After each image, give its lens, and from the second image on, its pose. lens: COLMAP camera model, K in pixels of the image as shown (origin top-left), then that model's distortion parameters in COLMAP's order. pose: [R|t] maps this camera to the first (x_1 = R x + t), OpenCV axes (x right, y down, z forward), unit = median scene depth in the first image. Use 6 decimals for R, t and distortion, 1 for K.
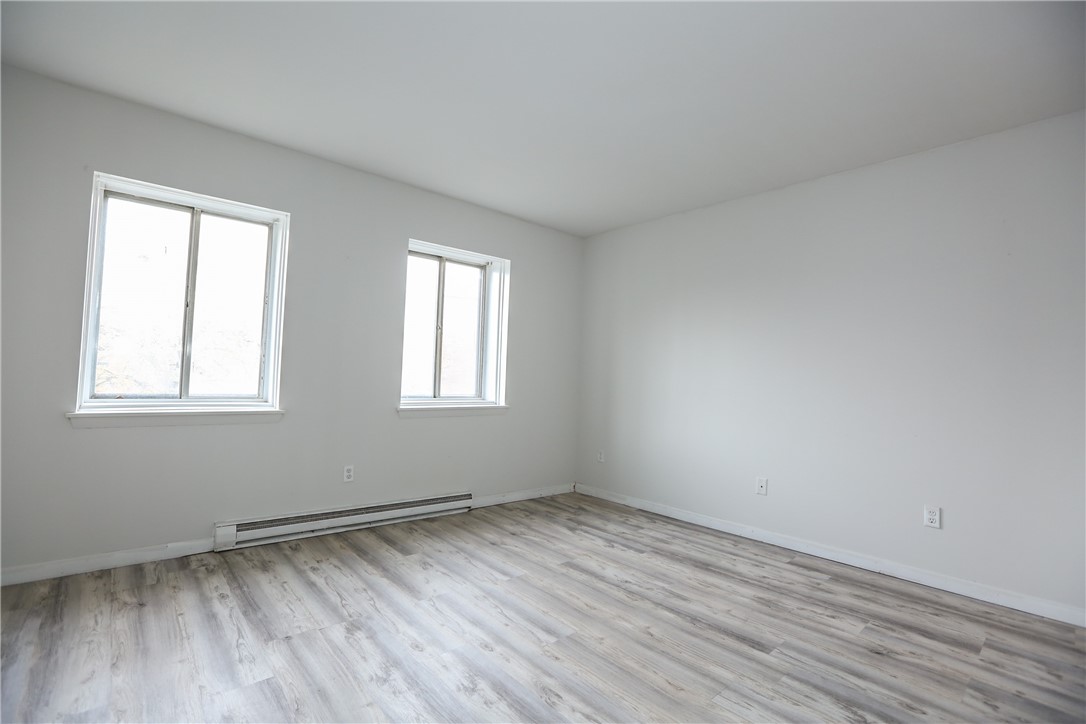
lens RADIAL K [[492.5, 0, 538.1], [0, 492.5, 358.1], [0, 0, 1]] dist [-0.046356, 0.014847]
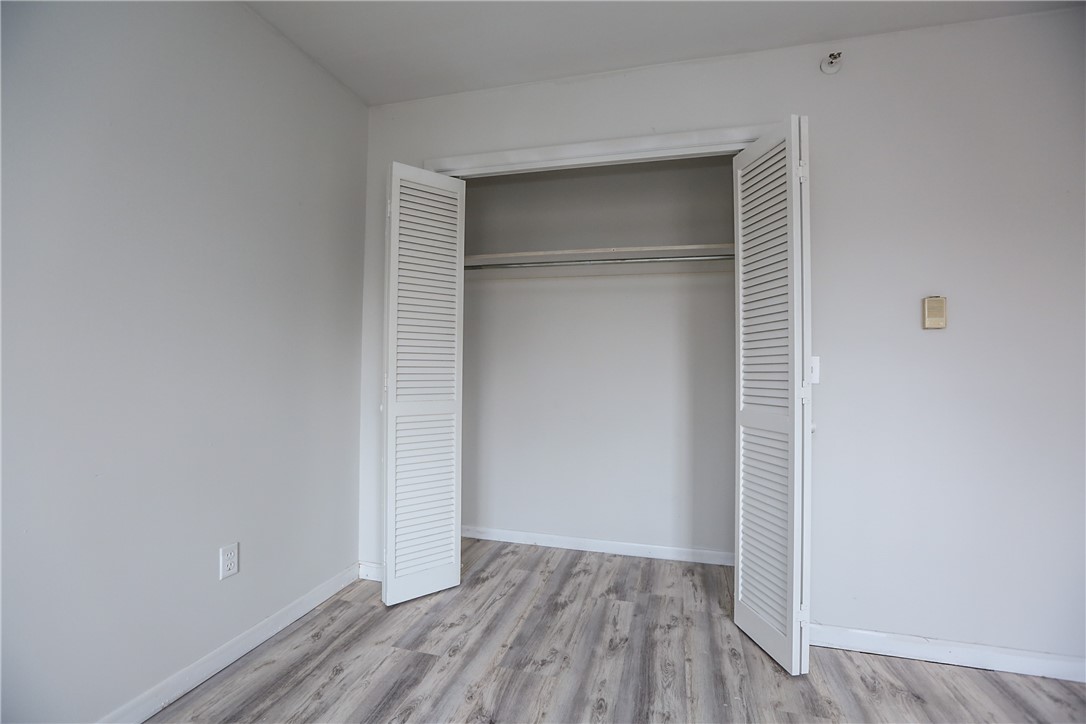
lens RADIAL K [[492.5, 0, 538.1], [0, 492.5, 358.1], [0, 0, 1]] dist [-0.046356, 0.014847]
pose [[-0.545483, -0.024146, 0.837774, 0.033234], [-0.057275, 0.998322, -0.008519, 0.029084], [-0.836163, -0.052631, -0.545950, 0.993972]]
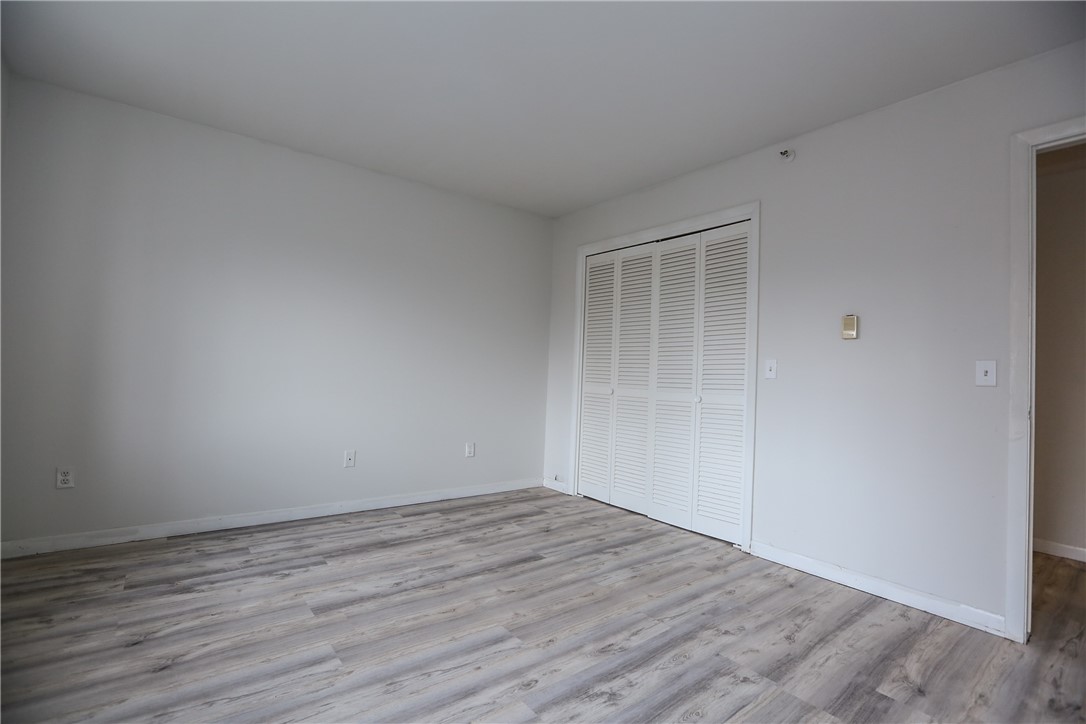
lens RADIAL K [[492.5, 0, 538.1], [0, 492.5, 358.1], [0, 0, 1]] dist [-0.046356, 0.014847]
pose [[0.061892, 0.001236, 0.998082, -0.664456], [-0.072136, 0.997390, 0.003238, 0.026462], [-0.995473, -0.072198, 0.061819, 0.696907]]
